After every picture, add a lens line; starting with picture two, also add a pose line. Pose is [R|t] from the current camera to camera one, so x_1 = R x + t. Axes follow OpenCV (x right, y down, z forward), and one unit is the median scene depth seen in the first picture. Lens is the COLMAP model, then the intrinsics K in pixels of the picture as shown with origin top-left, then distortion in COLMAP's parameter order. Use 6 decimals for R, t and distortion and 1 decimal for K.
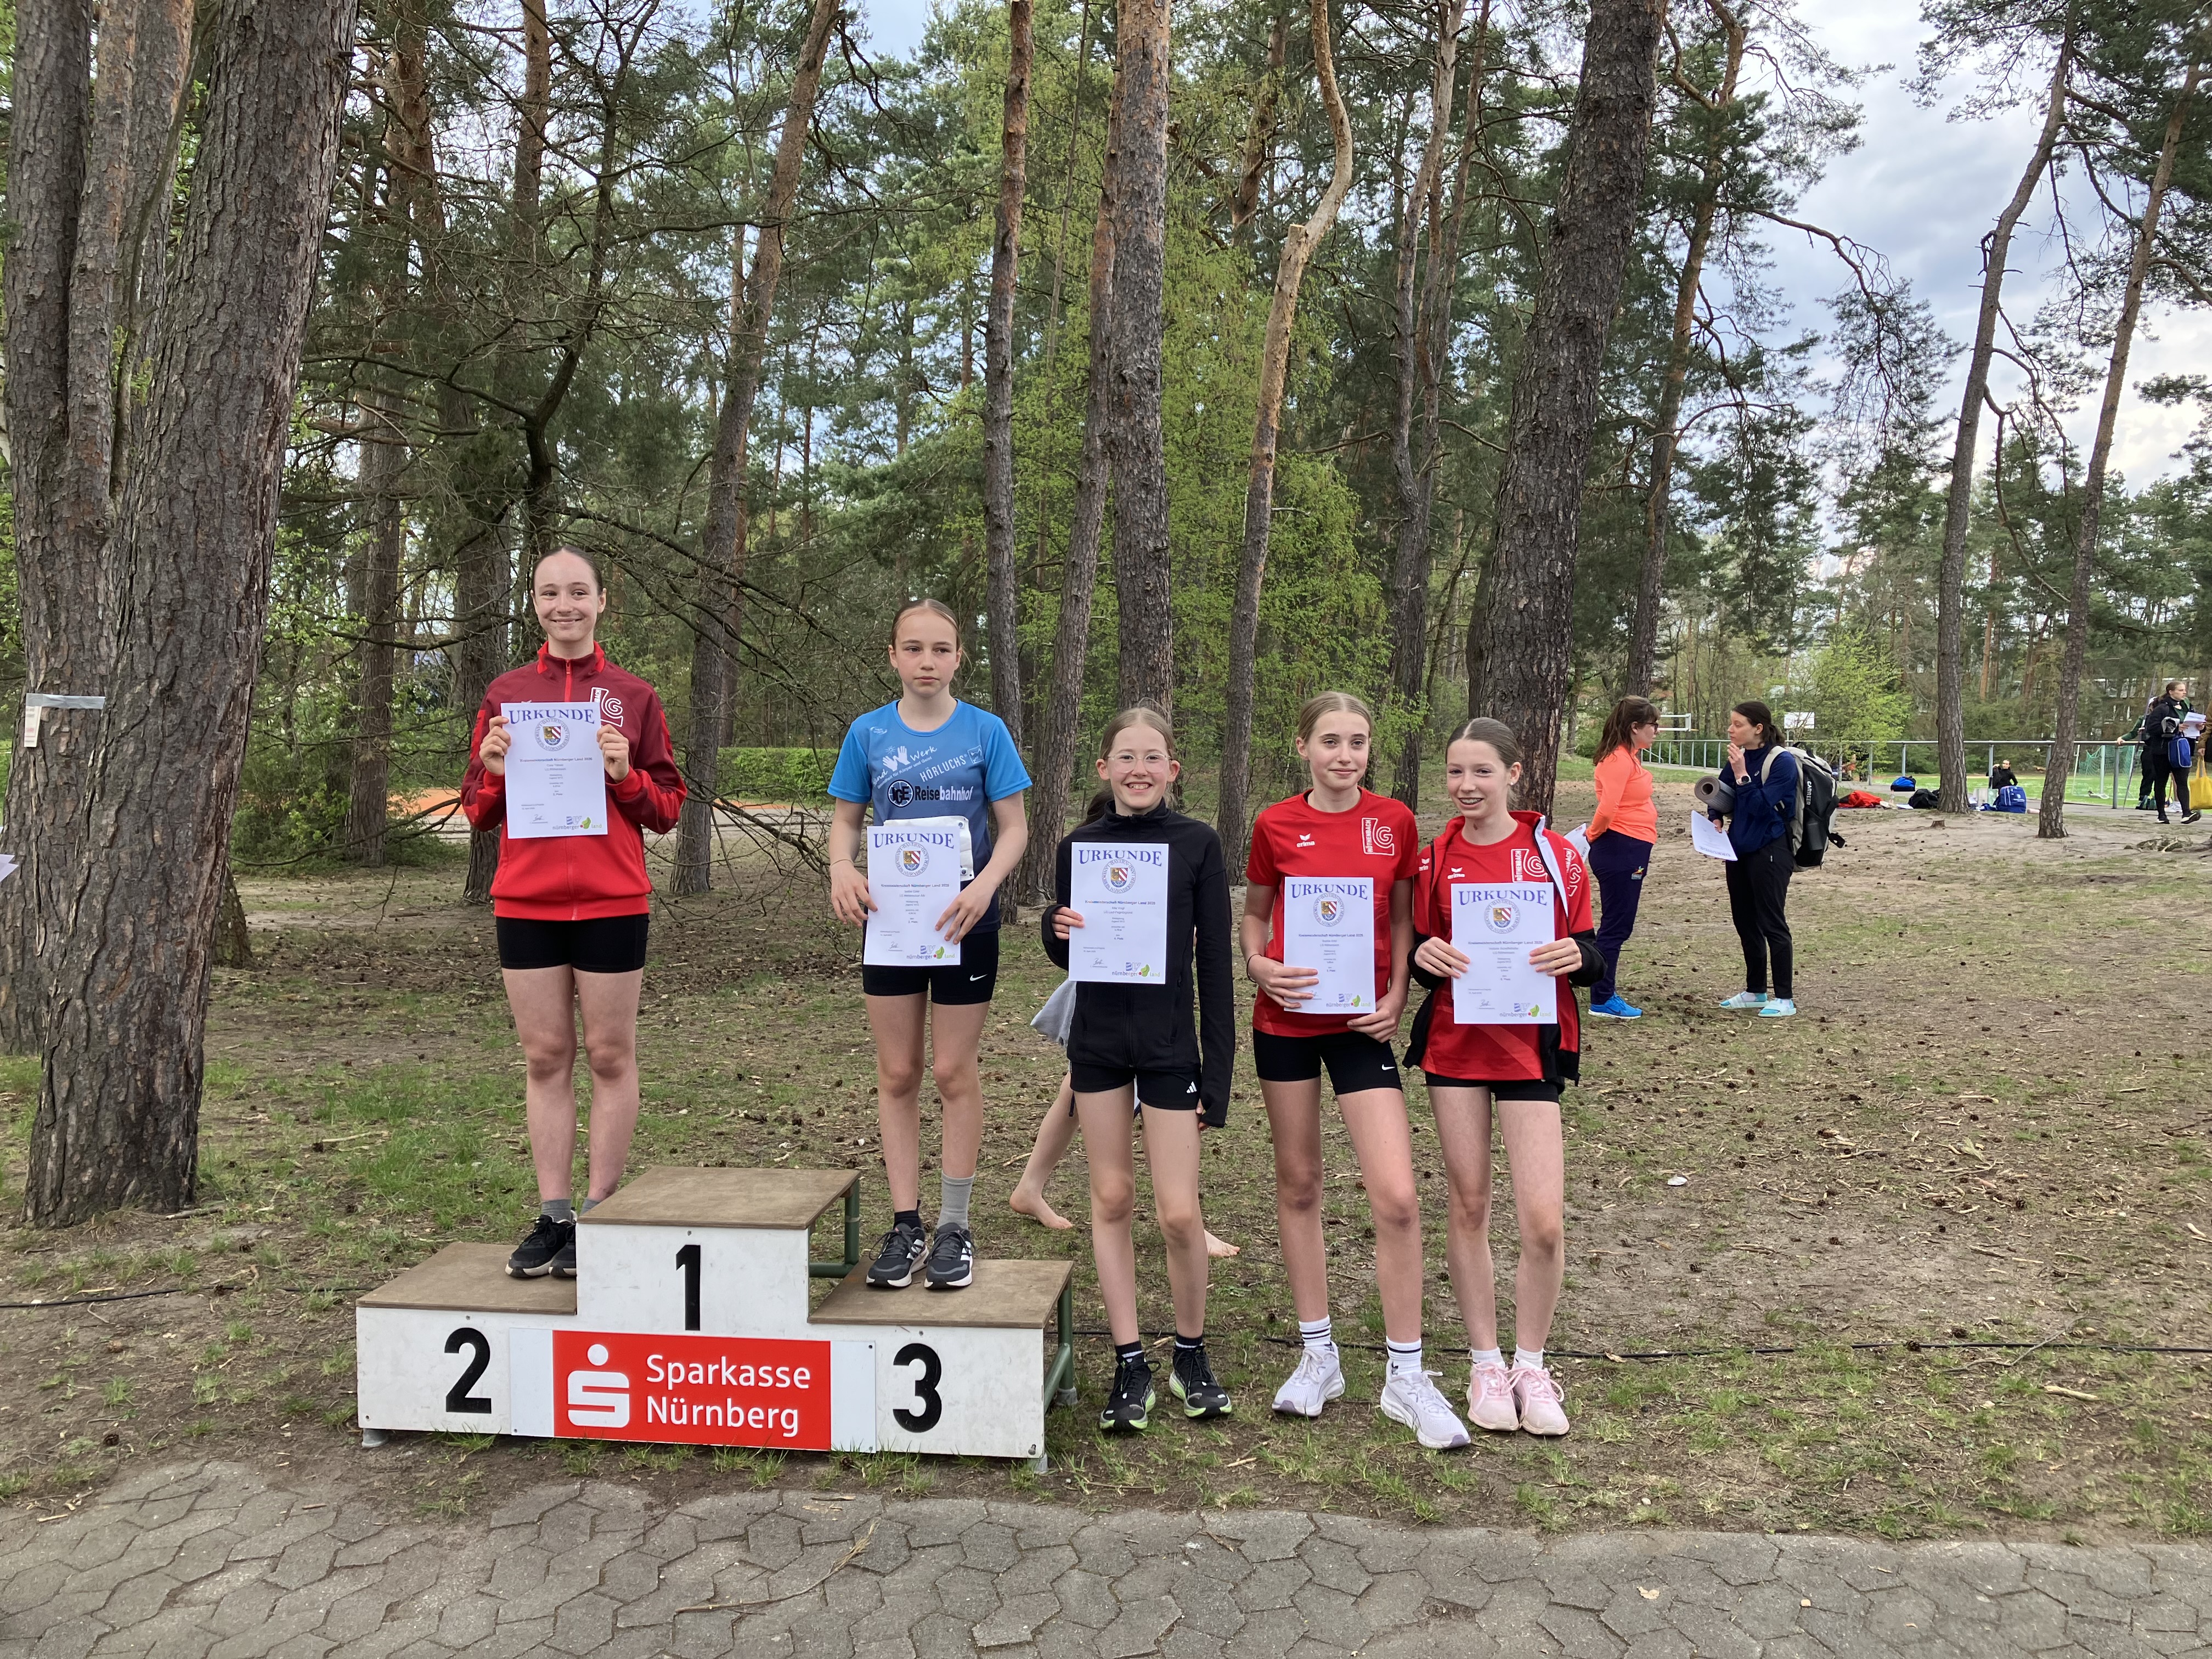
lens RADIAL K [[1825.4, 0, 1100.5], [0, 1825.4, 811.9], [0, 0, 1]] dist [0.021990, -0.009821]
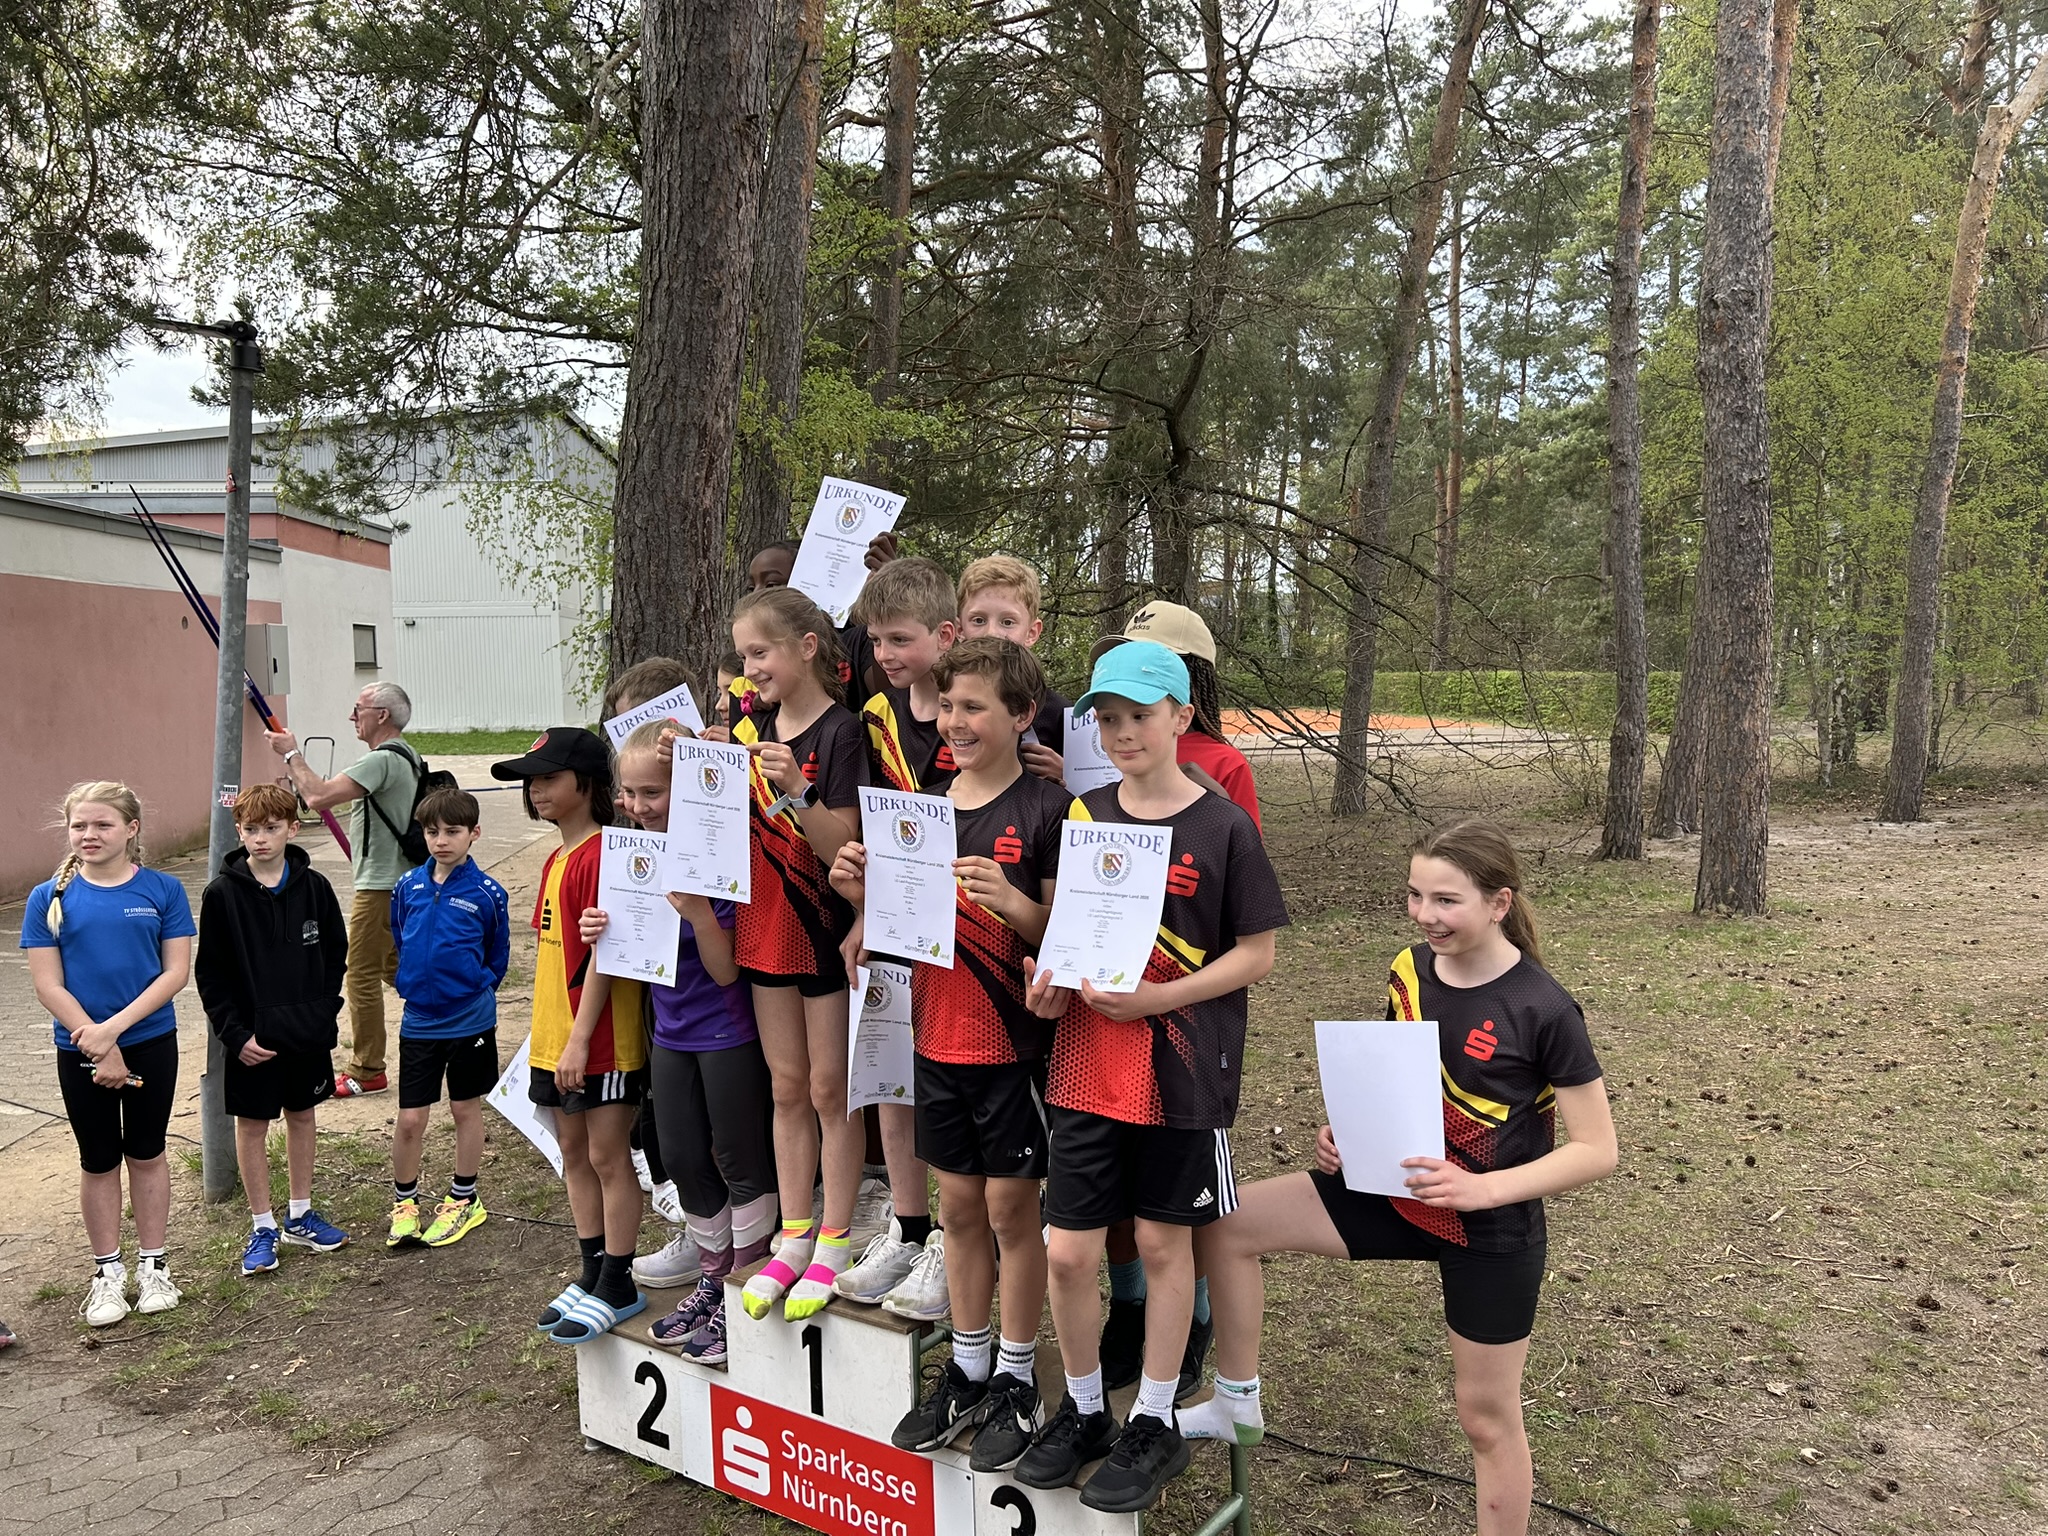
lens RADIAL K [[1547.9, 0, 1031.3], [0, 1547.9, 778.6], [0, 0, 1]] dist [0.042536, -0.039300]
pose [[0.884459, 0.011791, -0.466468, 0.171123], [0.006319, 0.999286, 0.037240, -0.051859], [0.466575, -0.035885, 0.883754, 0.241593]]
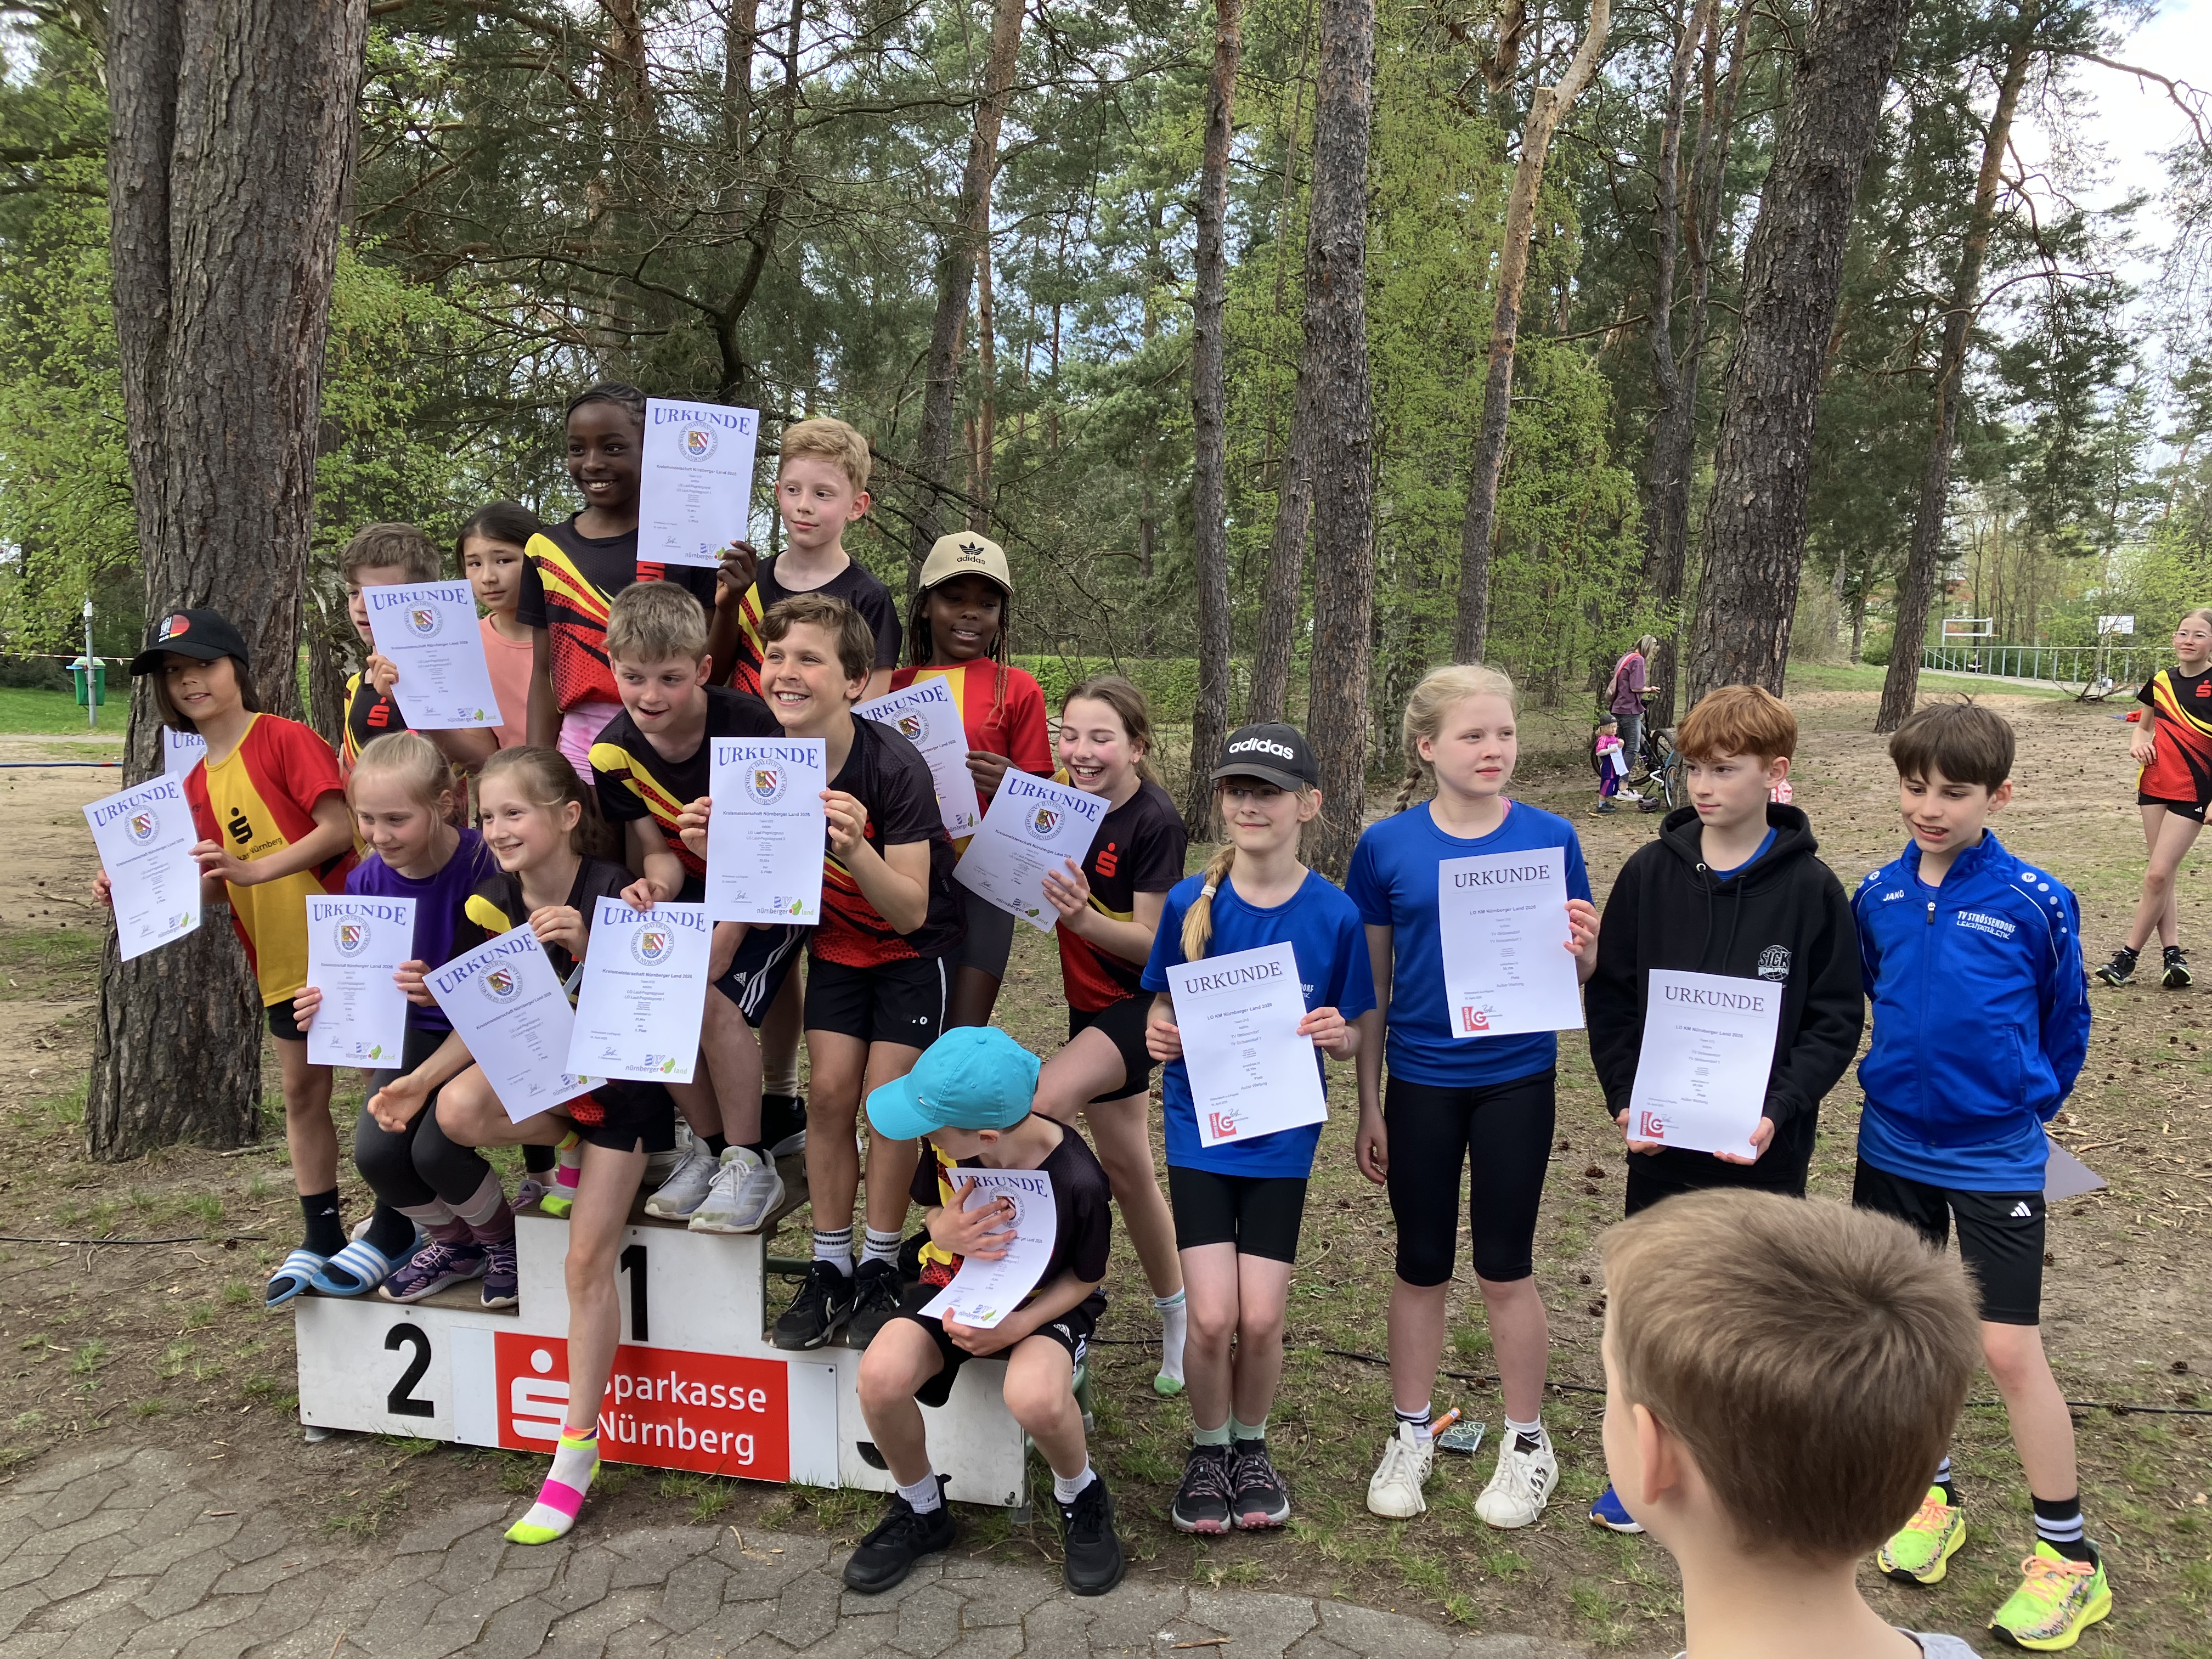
lens RADIAL K [[1825.4, 0, 1131.4], [0, 1825.4, 842.0], [0, 0, 1]] dist [0.021990, -0.009821]
pose [[0.991864, 0.015535, -0.126351, 0.082273], [-0.006809, 0.997580, 0.069199, -0.012627], [0.127120, -0.067776, 0.989569, 0.120422]]
